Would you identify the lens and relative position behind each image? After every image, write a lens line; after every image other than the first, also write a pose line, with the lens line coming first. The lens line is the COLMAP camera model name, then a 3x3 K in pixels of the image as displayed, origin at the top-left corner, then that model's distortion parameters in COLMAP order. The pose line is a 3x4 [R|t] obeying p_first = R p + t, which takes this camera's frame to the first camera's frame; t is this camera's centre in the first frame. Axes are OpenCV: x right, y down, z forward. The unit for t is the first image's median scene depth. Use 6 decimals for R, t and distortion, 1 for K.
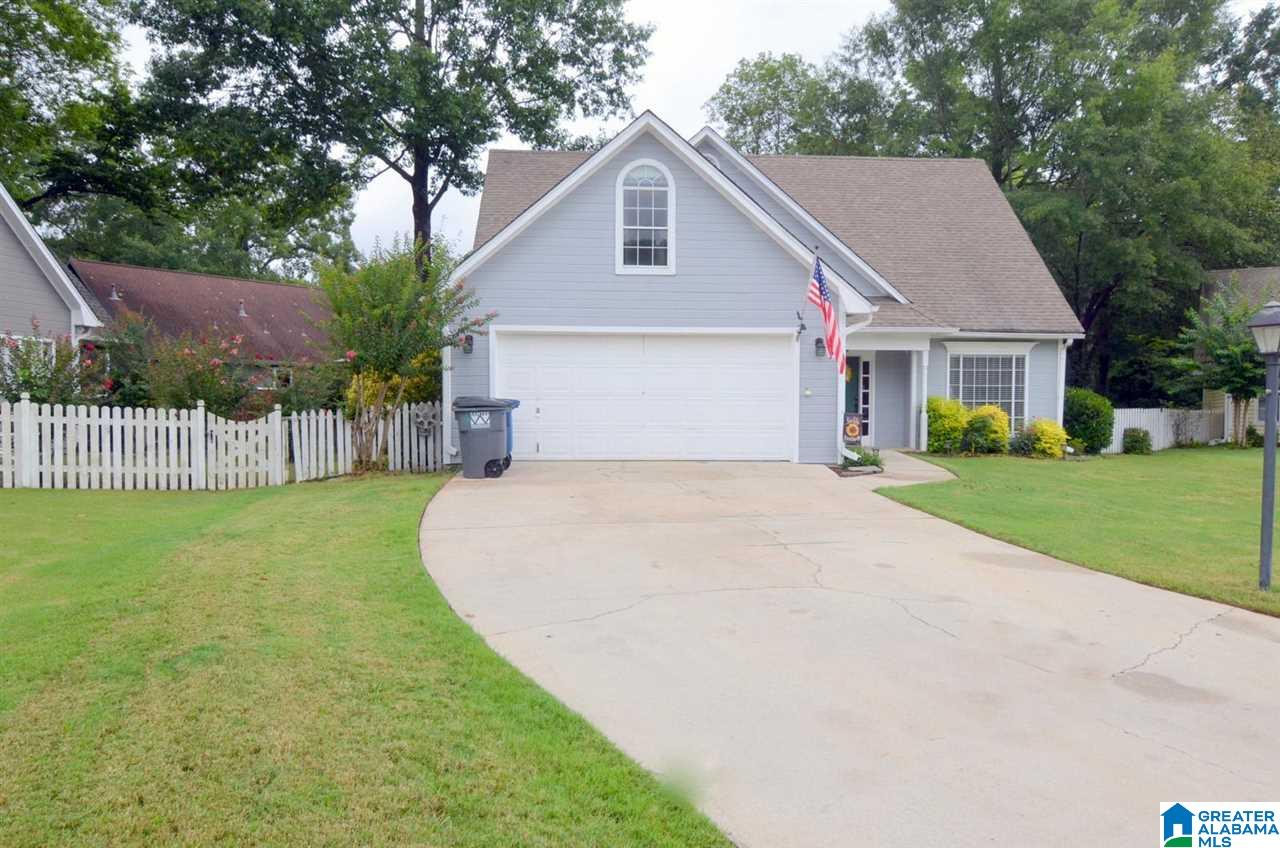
lens RADIAL K [[890.4, 0, 640.0], [0, 890.4, 424.0], [0, 0, 1]] dist [-0.010104, -0.002228]
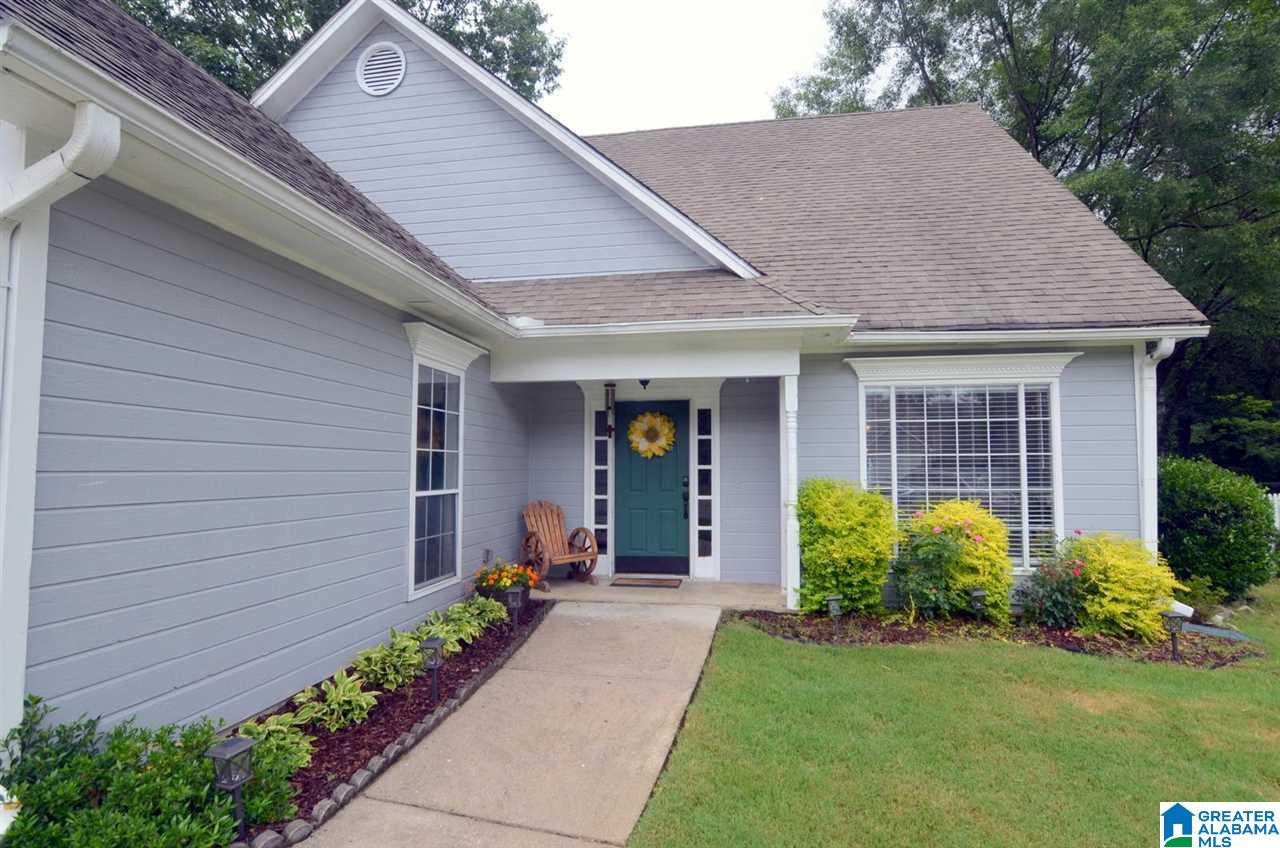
lens RADIAL K [[621.1, 0, 644.1], [0, 621.1, 428.4], [0, 0, 1]] dist [-0.036081, 0.015123]
pose [[0.975043, -0.016920, -0.221370, 0.307935], [-0.002797, 0.996077, -0.088451, -0.028923], [0.221998, 0.086863, 0.971170, 0.670563]]
